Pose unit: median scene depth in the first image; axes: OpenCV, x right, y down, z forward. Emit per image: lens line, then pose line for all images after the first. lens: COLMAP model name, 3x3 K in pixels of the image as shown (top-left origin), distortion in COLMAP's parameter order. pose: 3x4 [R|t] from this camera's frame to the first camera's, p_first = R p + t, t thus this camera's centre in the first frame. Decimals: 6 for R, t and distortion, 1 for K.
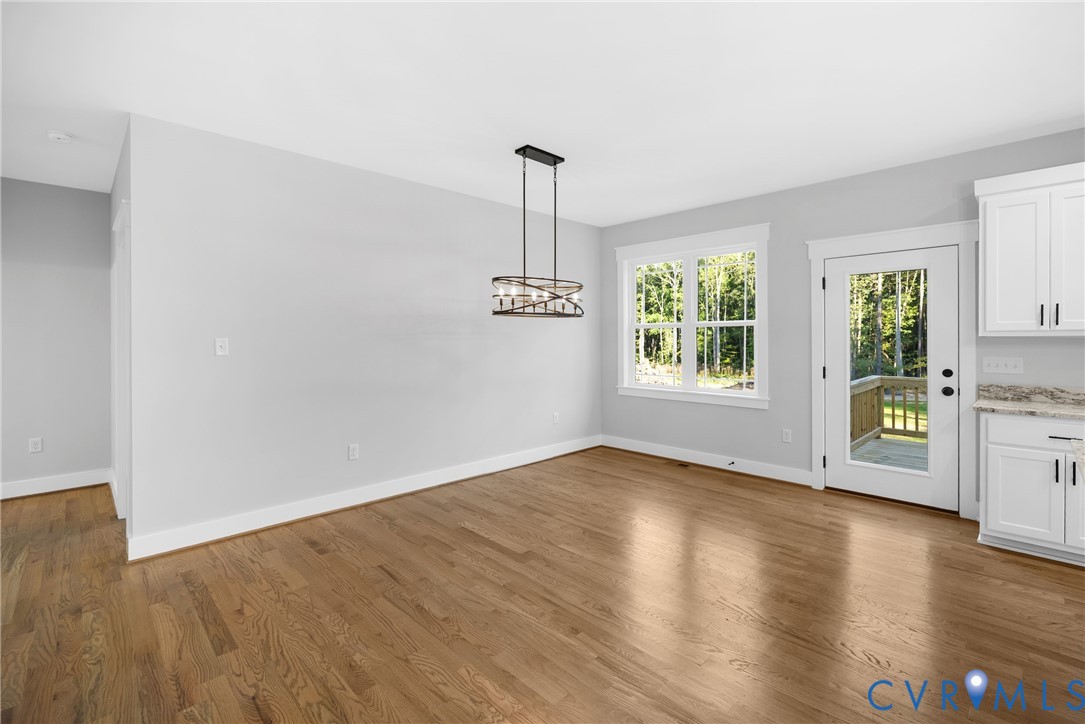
lens RADIAL K [[493.2, 0, 535.4], [0, 493.2, 339.3], [0, 0, 1]] dist [-0.005416, 0.001357]
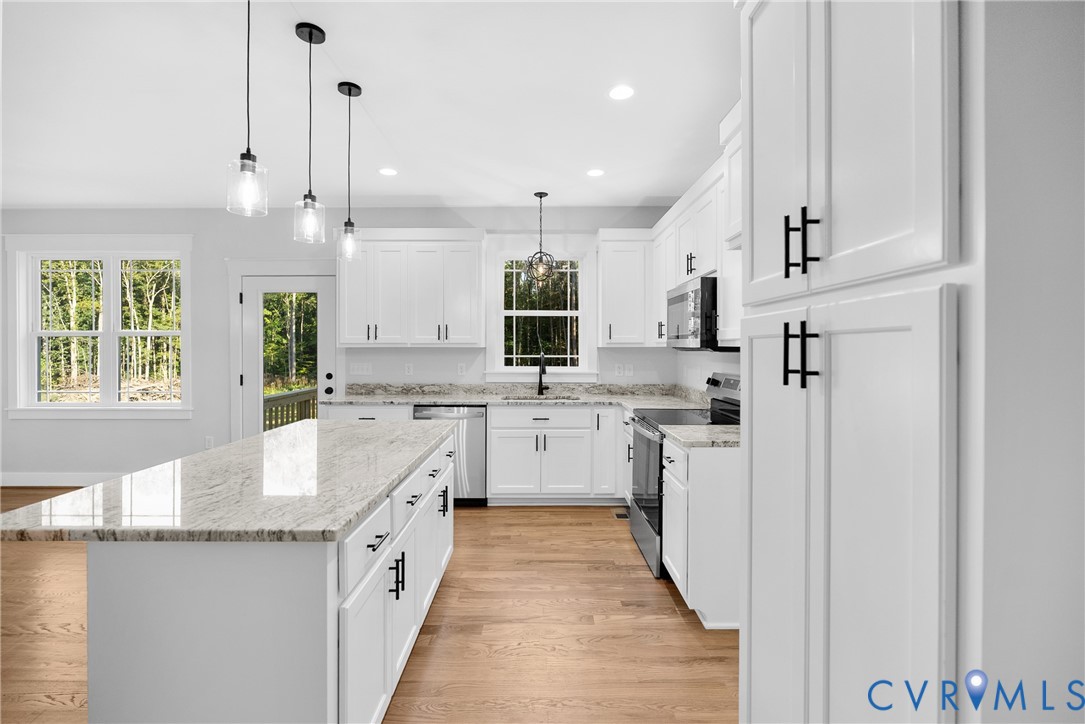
lens RADIAL K [[493.2, 0, 551.2], [0, 493.2, 352.3], [0, 0, 1]] dist [-0.005416, 0.001357]
pose [[0.688062, -0.005070, 0.725634, 0.296600], [-0.000908, 0.999969, 0.007848, -0.003616], [-0.725651, -0.006059, 0.688036, -0.276686]]
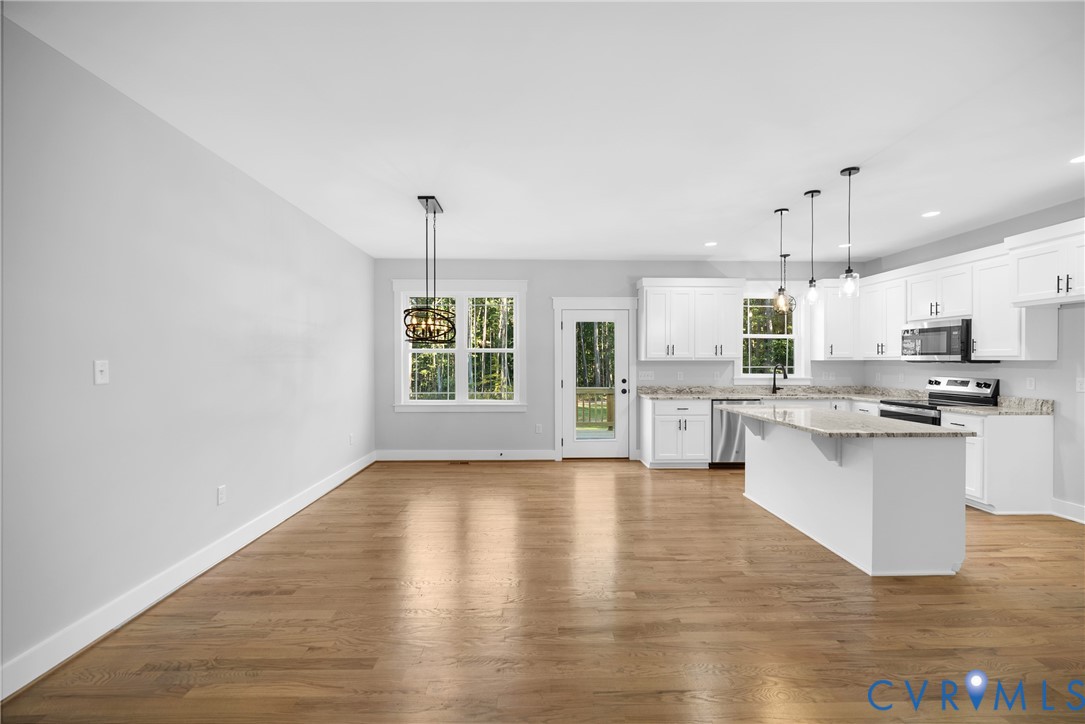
lens RADIAL K [[493.2, 0, 540.6], [0, 493.2, 359.5], [0, 0, 1]] dist [-0.005416, 0.001357]
pose [[0.670459, 0.004220, 0.741935, -0.660363], [-0.000539, 0.999986, -0.005201, -0.000187], [-0.741946, 0.003087, 0.670452, 0.023702]]
